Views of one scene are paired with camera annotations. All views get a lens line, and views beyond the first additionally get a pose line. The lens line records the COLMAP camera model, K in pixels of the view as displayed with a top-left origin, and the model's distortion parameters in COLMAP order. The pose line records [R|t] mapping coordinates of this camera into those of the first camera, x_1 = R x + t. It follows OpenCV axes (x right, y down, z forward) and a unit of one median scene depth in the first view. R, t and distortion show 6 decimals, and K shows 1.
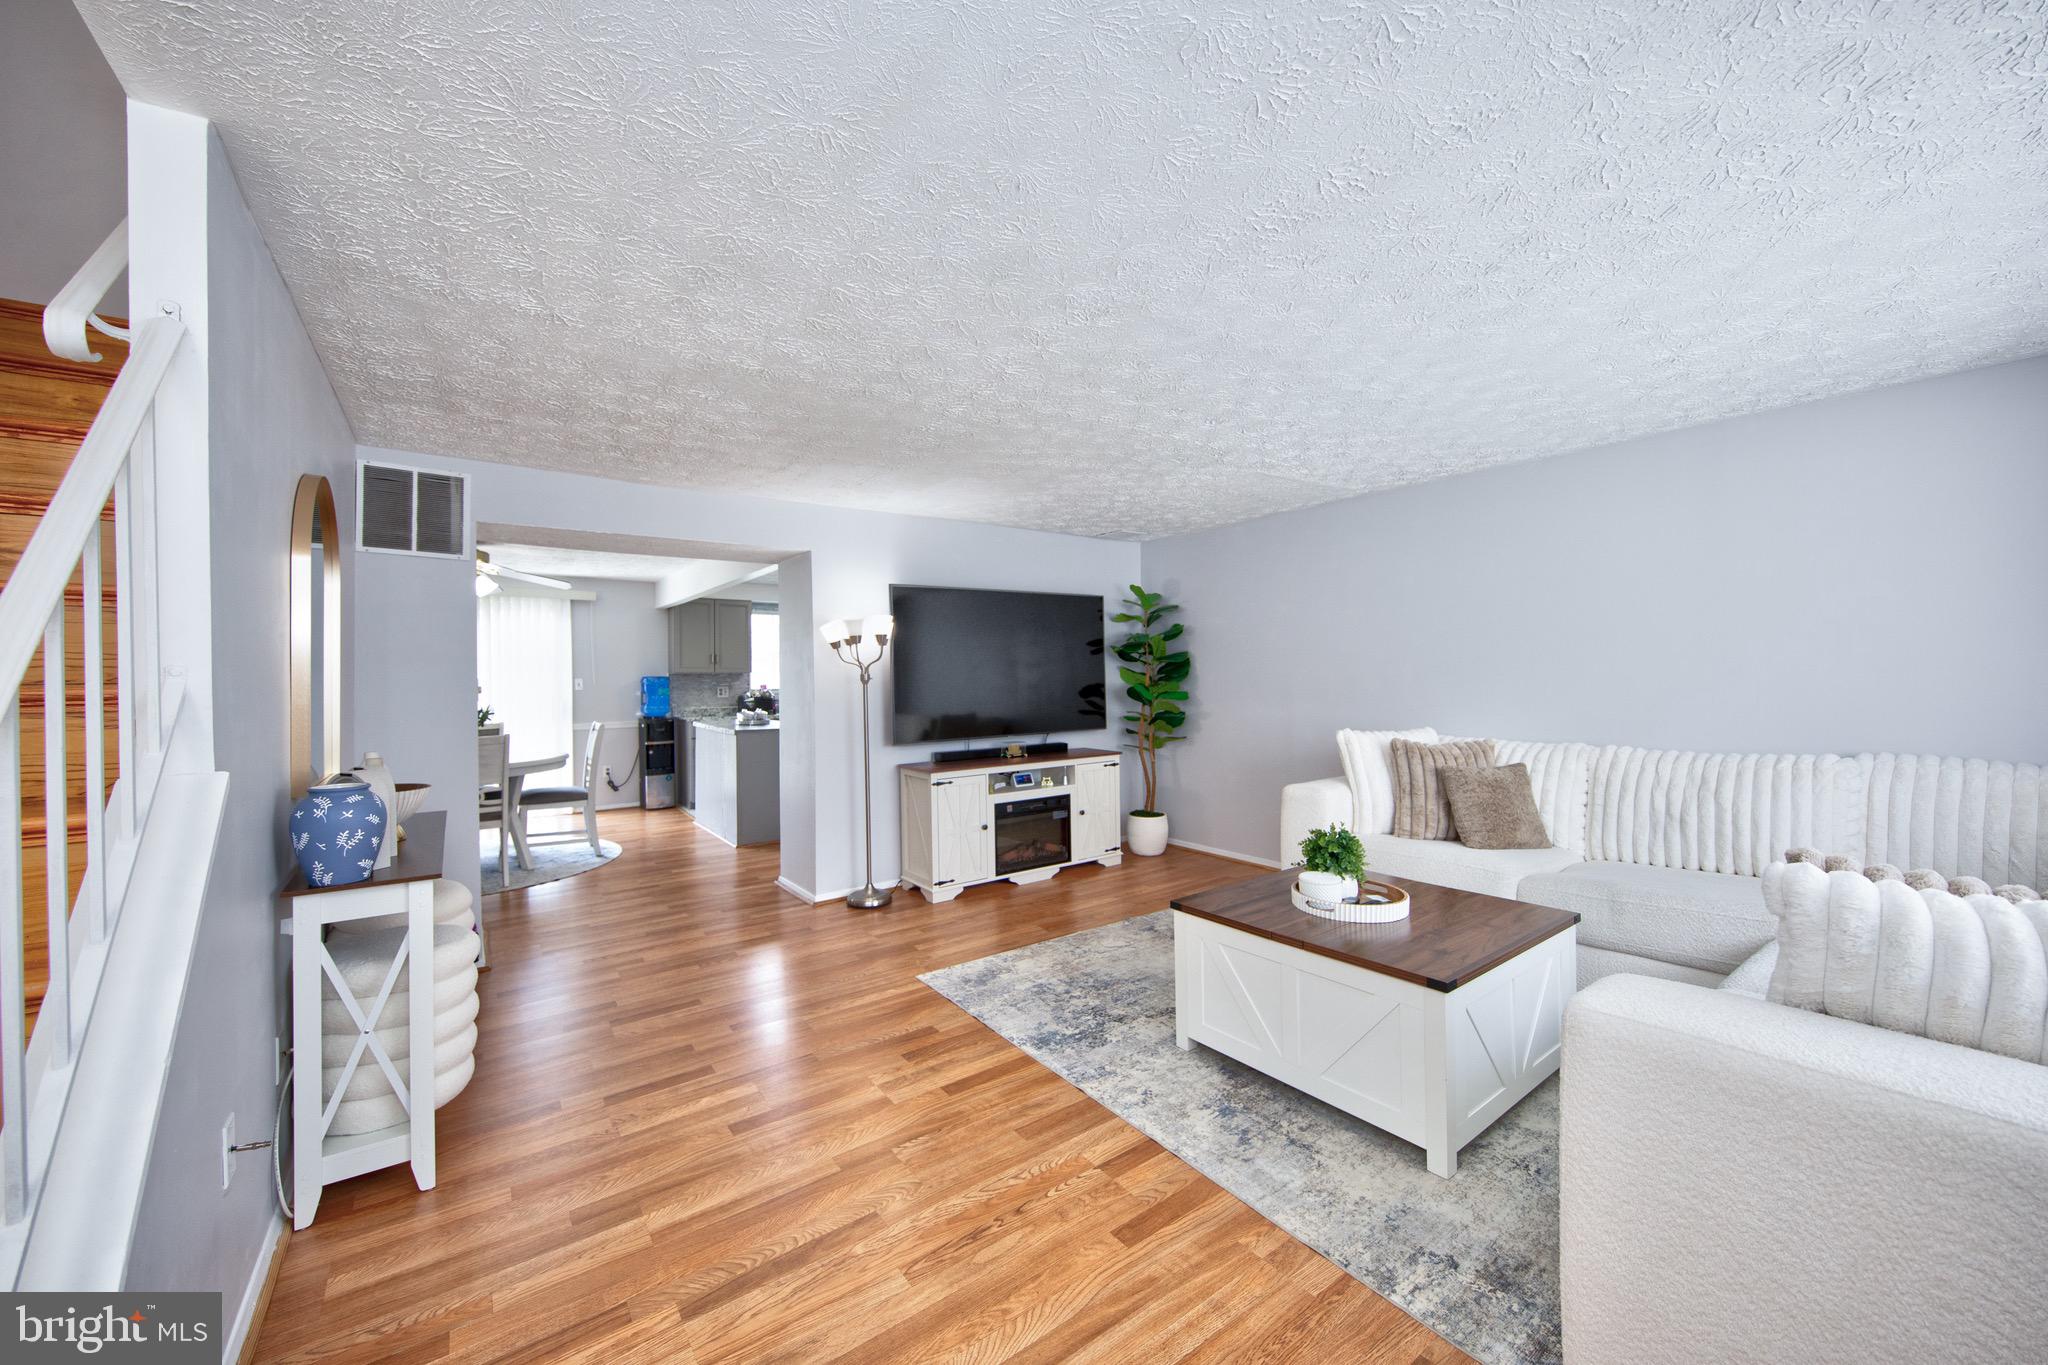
lens RADIAL K [[772.2, 0, 1024.0], [0, 772.2, 682.5], [0, 0, 1]] dist [-0.000436, -0.000166]
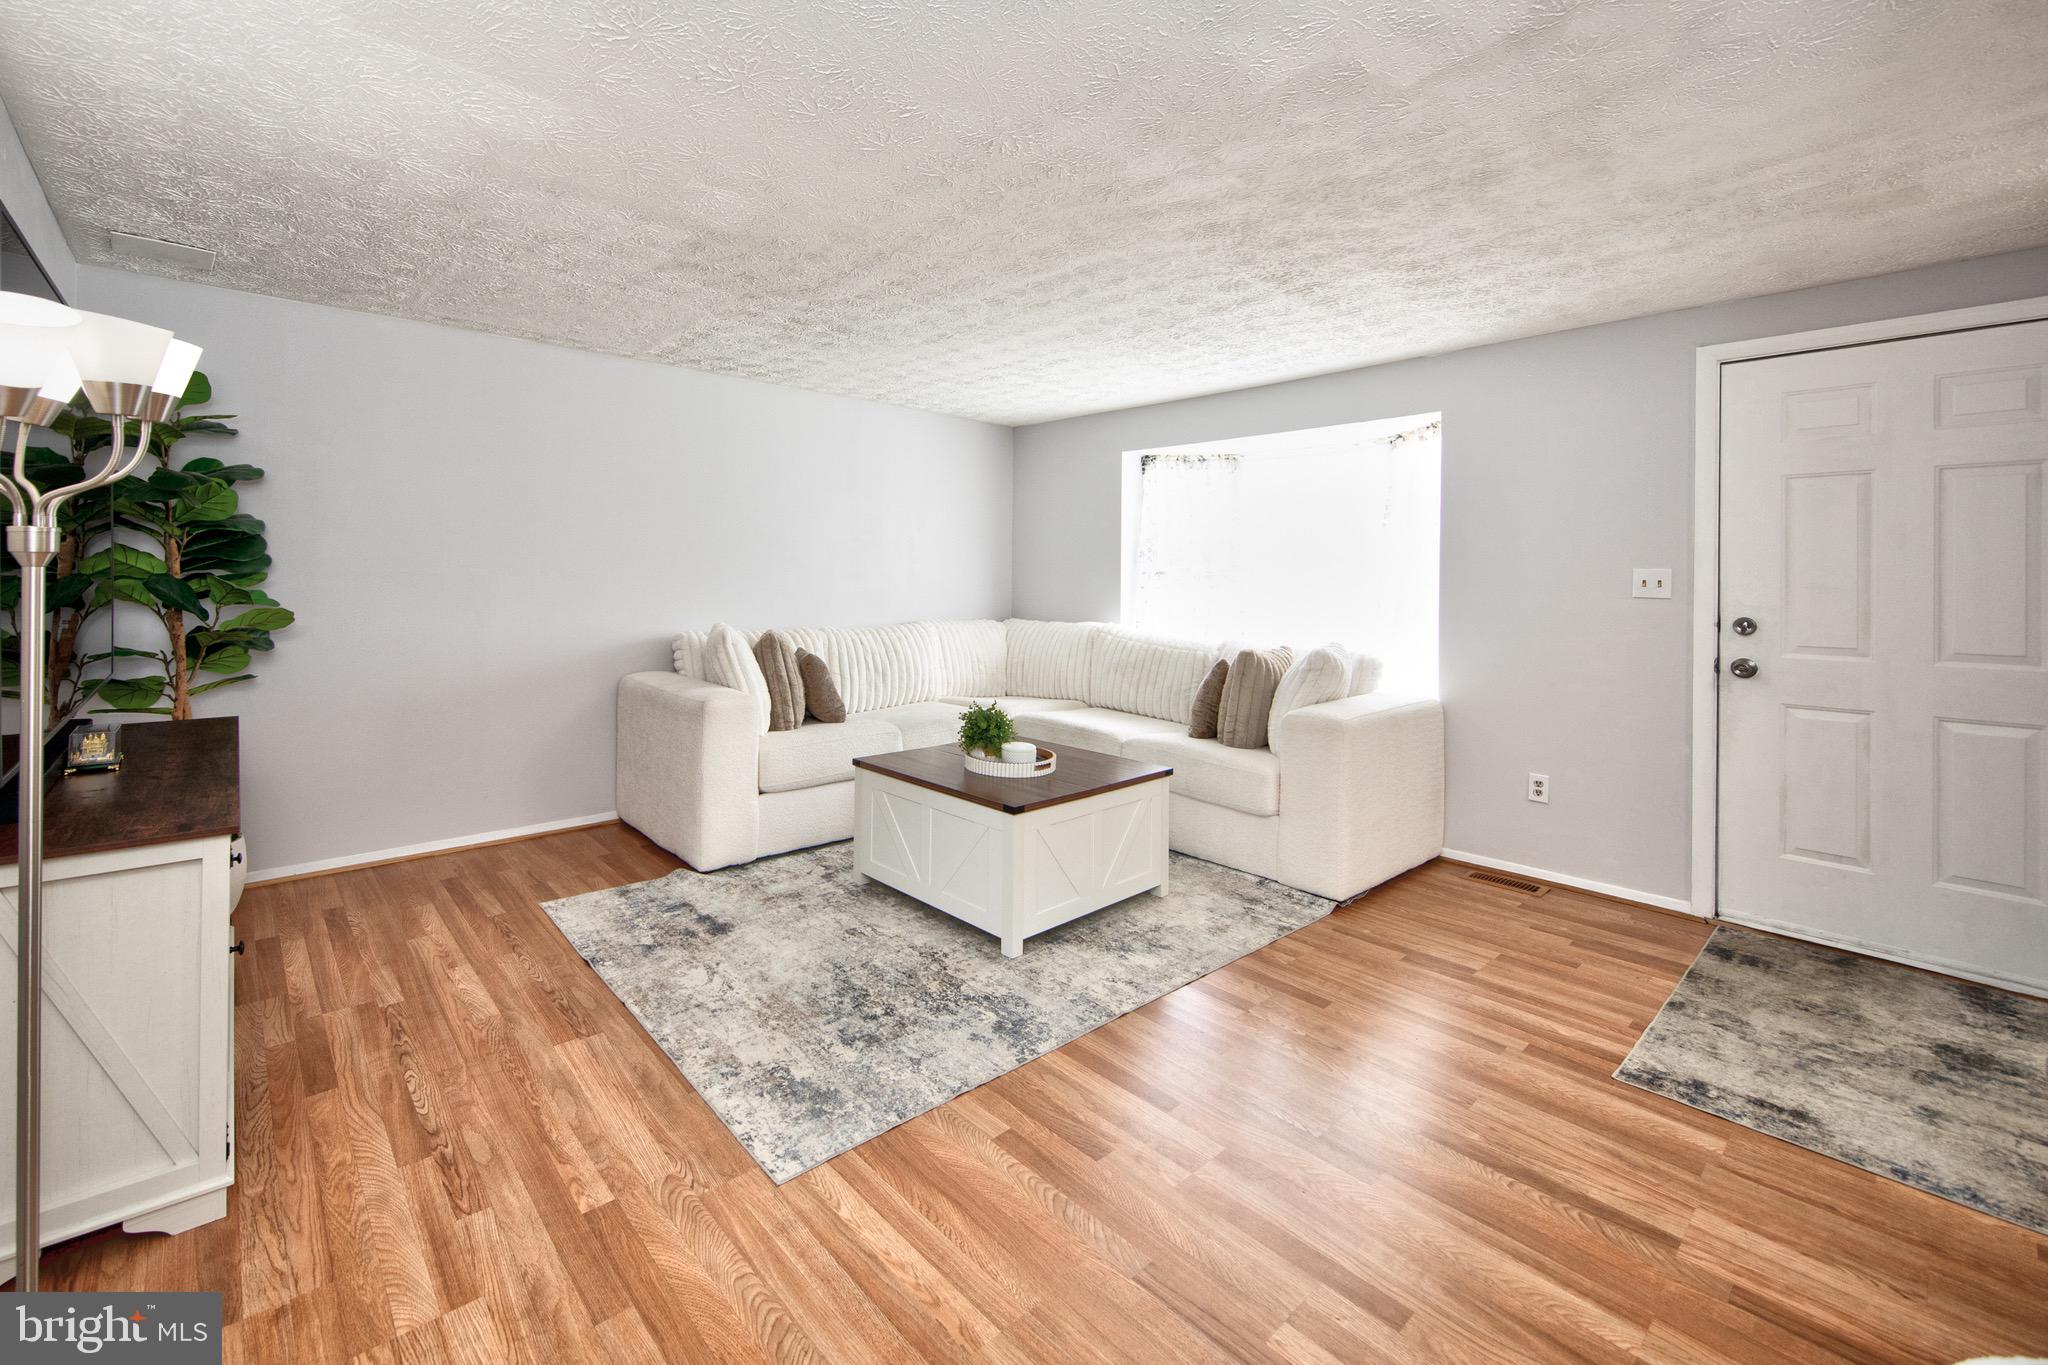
lens RADIAL K [[757.6, 0, 1024.0], [0, 757.6, 682.5], [0, 0, 1]] dist [-0.000463, -0.000210]
pose [[-0.049769, -0.139085, 0.989029, -0.694787], [-0.003534, 0.990275, 0.139082, -0.000786], [-0.998755, 0.003427, -0.049777, 1.043226]]
